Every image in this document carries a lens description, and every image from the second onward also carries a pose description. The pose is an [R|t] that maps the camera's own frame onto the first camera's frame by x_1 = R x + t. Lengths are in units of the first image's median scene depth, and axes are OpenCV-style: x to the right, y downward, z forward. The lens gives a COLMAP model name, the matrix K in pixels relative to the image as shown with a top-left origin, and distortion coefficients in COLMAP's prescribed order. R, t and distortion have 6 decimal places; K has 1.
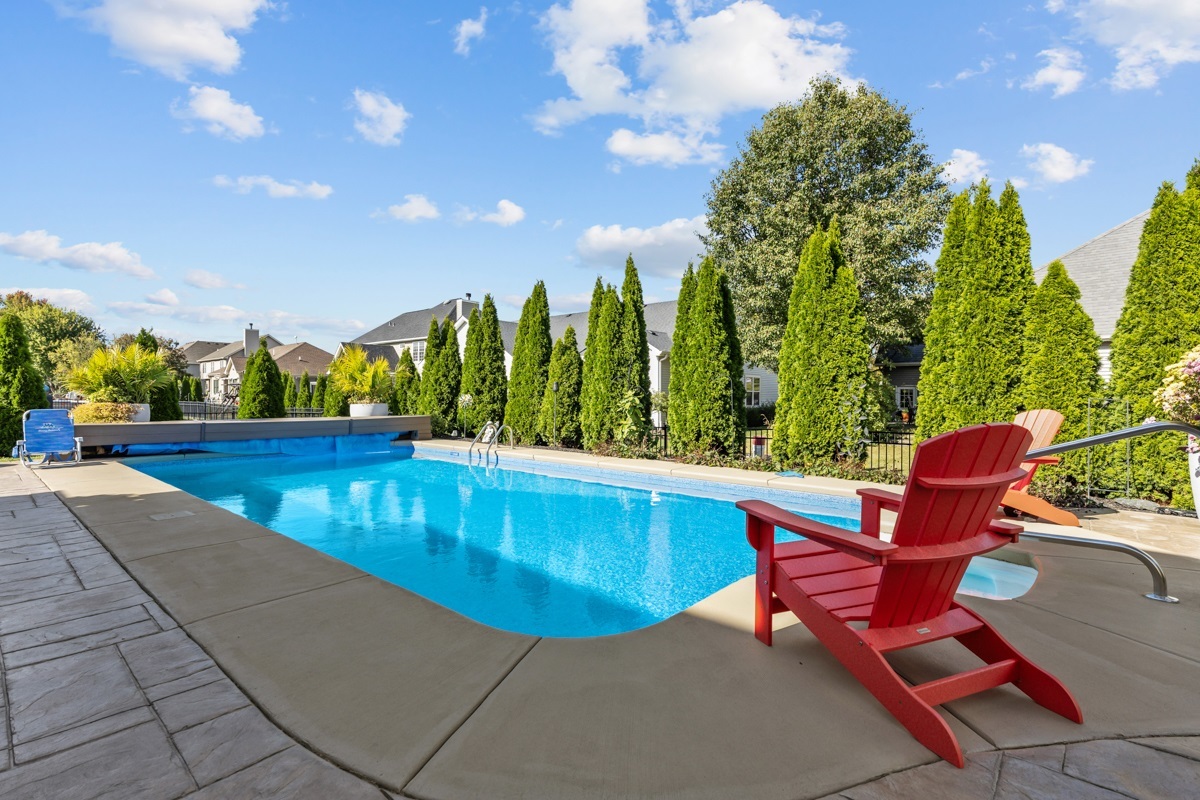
lens RADIAL K [[550.4, 0, 597.5], [0, 550.4, 396.3], [0, 0, 1]] dist [0.004790, -0.000081]
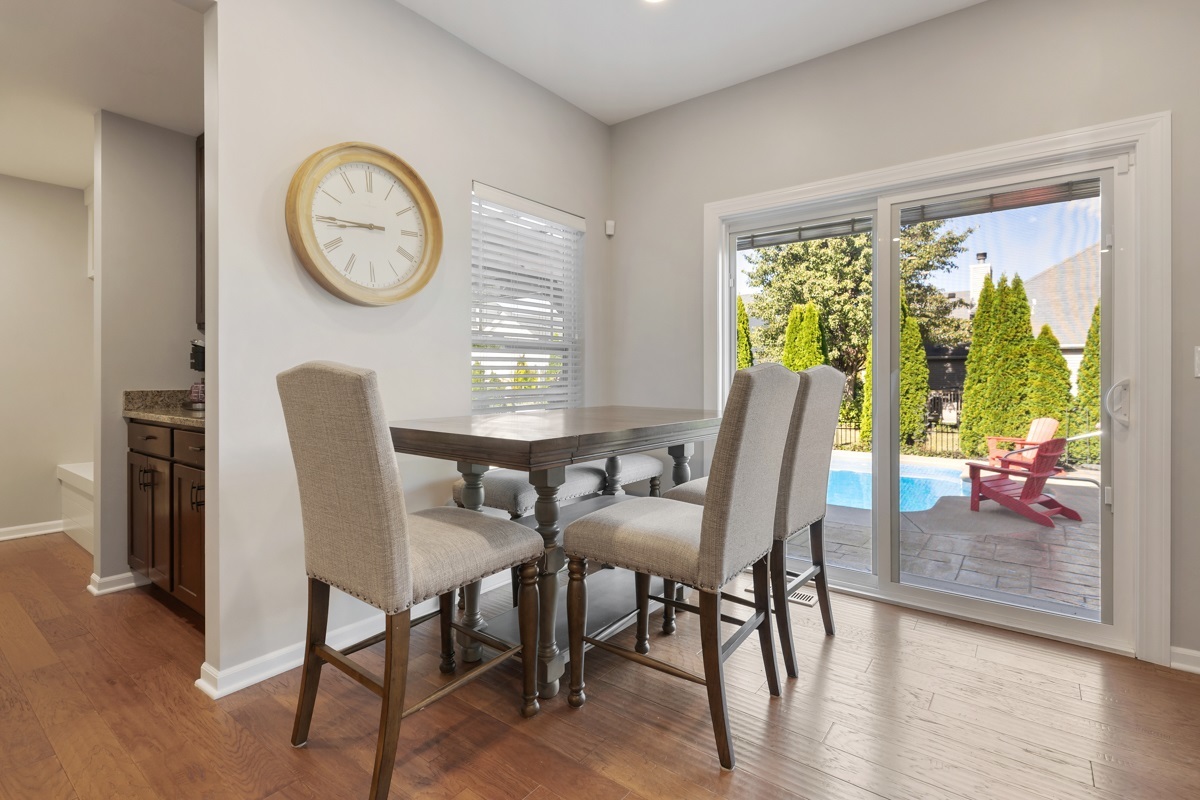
lens RADIAL K [[550.4, 0, 619.3], [0, 550.4, 376.7], [0, 0, 1]] dist [0.004790, -0.000081]
pose [[0.997577, -0.006659, 0.069255, -0.579859], [0.006962, 0.999967, -0.004143, -0.086988], [-0.069225, 0.004615, 0.997590, -0.583292]]
